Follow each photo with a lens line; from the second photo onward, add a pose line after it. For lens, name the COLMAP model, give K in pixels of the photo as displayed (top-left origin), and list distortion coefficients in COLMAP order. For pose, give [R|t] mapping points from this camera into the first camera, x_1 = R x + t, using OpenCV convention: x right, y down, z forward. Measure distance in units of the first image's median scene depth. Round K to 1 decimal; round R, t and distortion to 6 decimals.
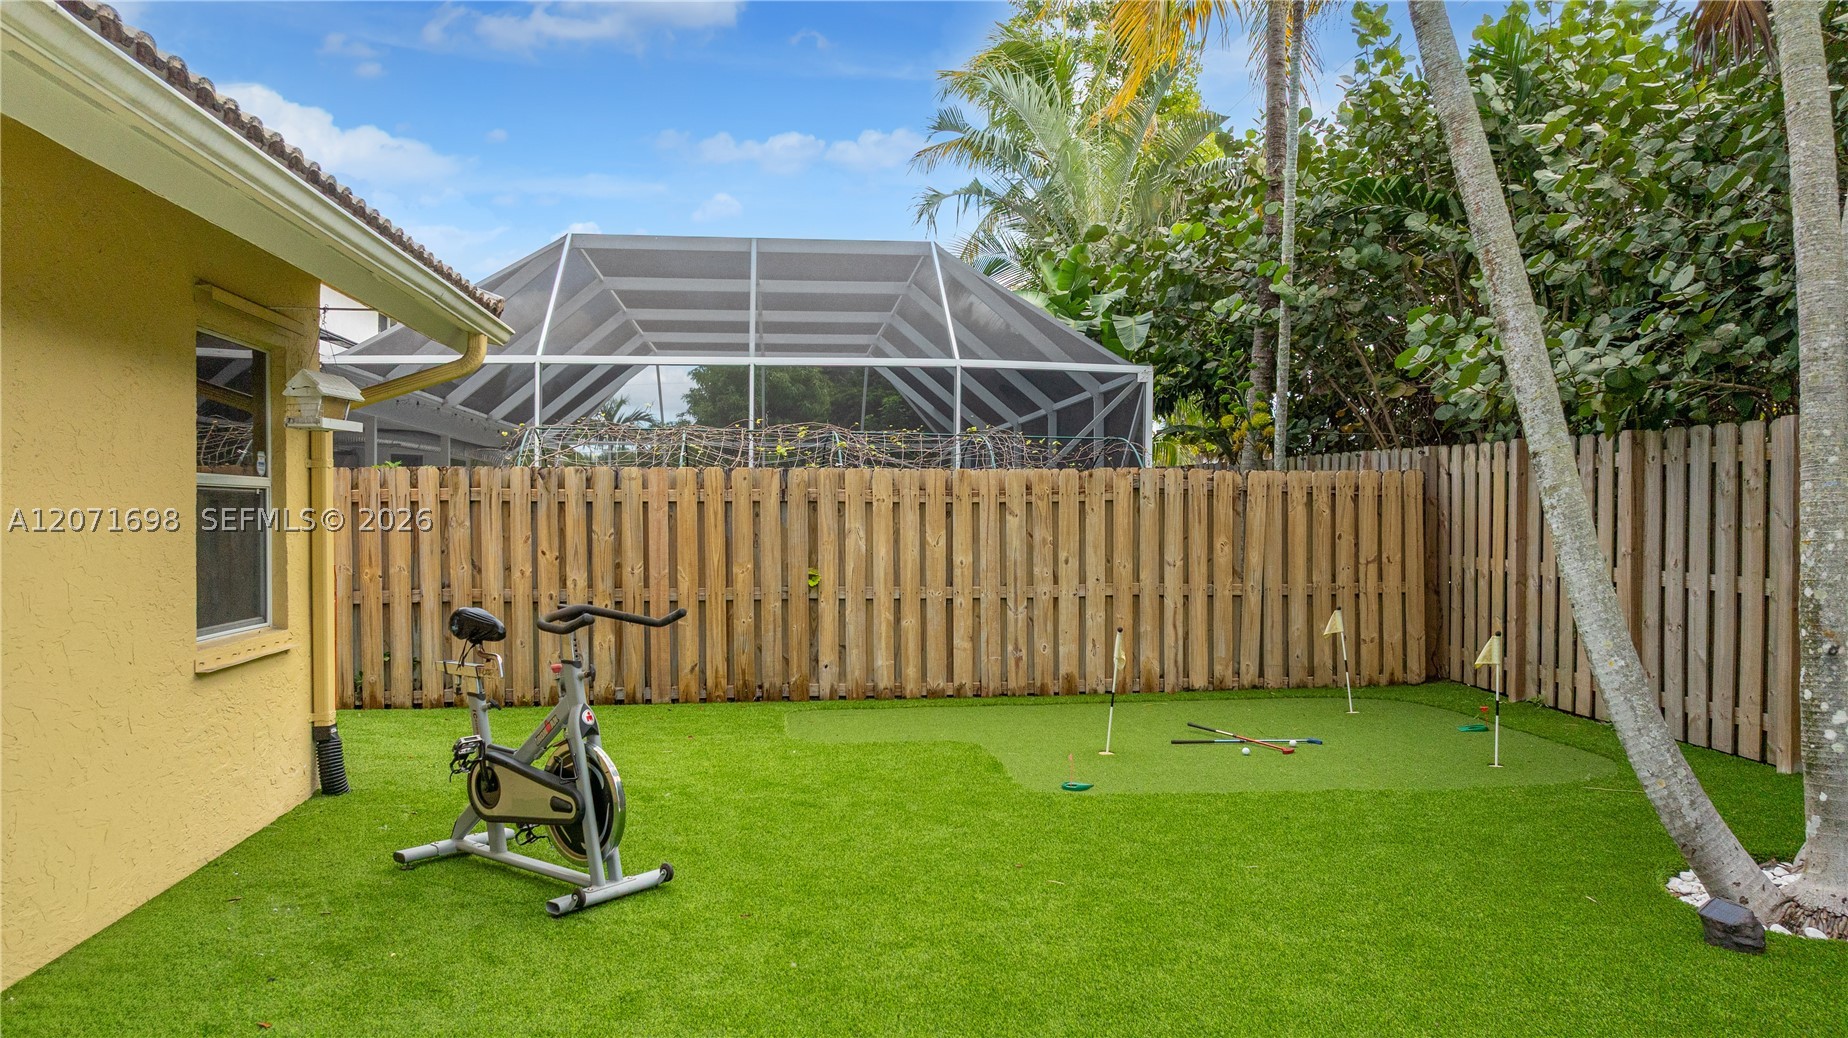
lens RADIAL K [[1282.9, 0, 921.4], [0, 1282.9, 547.6], [0, 0, 1]] dist [-0.018394, 0.061405]
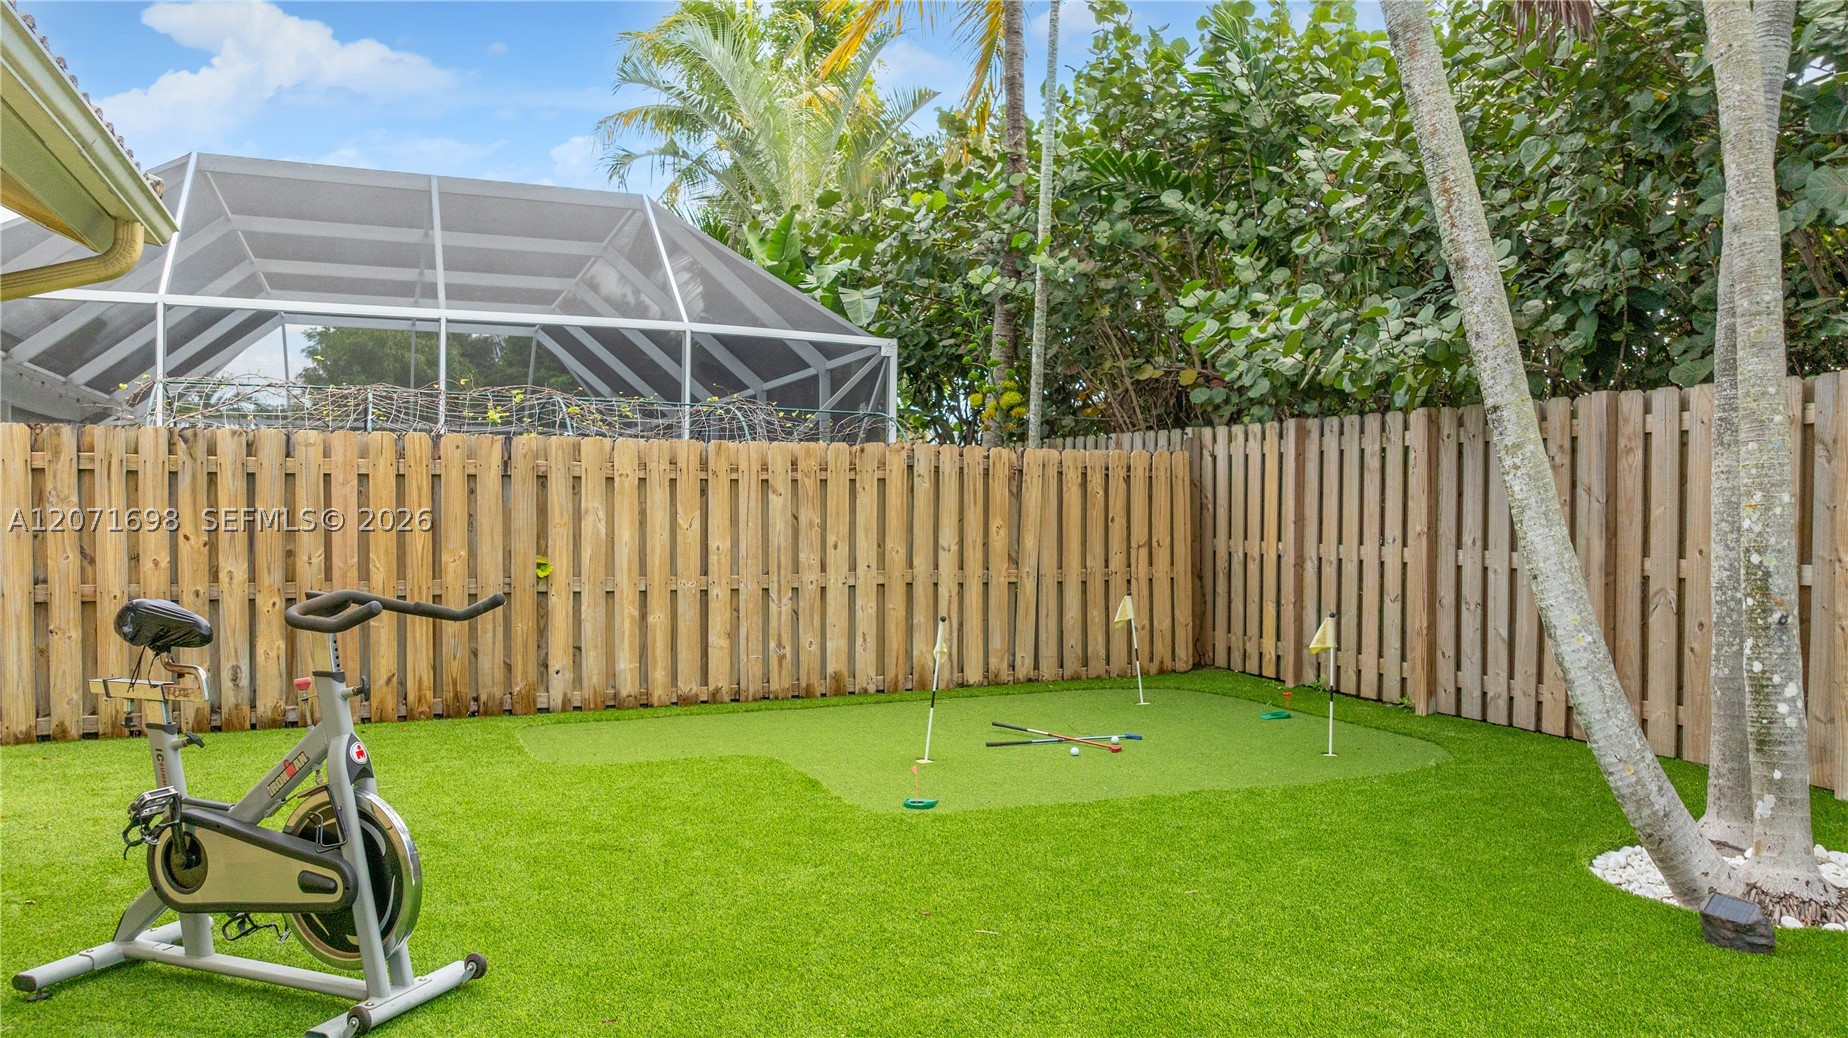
lens RADIAL K [[1300.5, 0, 922.8], [0, 1300.5, 536.5], [0, 0, 1]] dist [-0.024732, 0.060604]
pose [[0.963063, -0.002552, 0.269264, -0.076280], [0.004414, 0.999970, -0.006310, 0.010472], [-0.269240, 0.007266, 0.963046, 0.119117]]
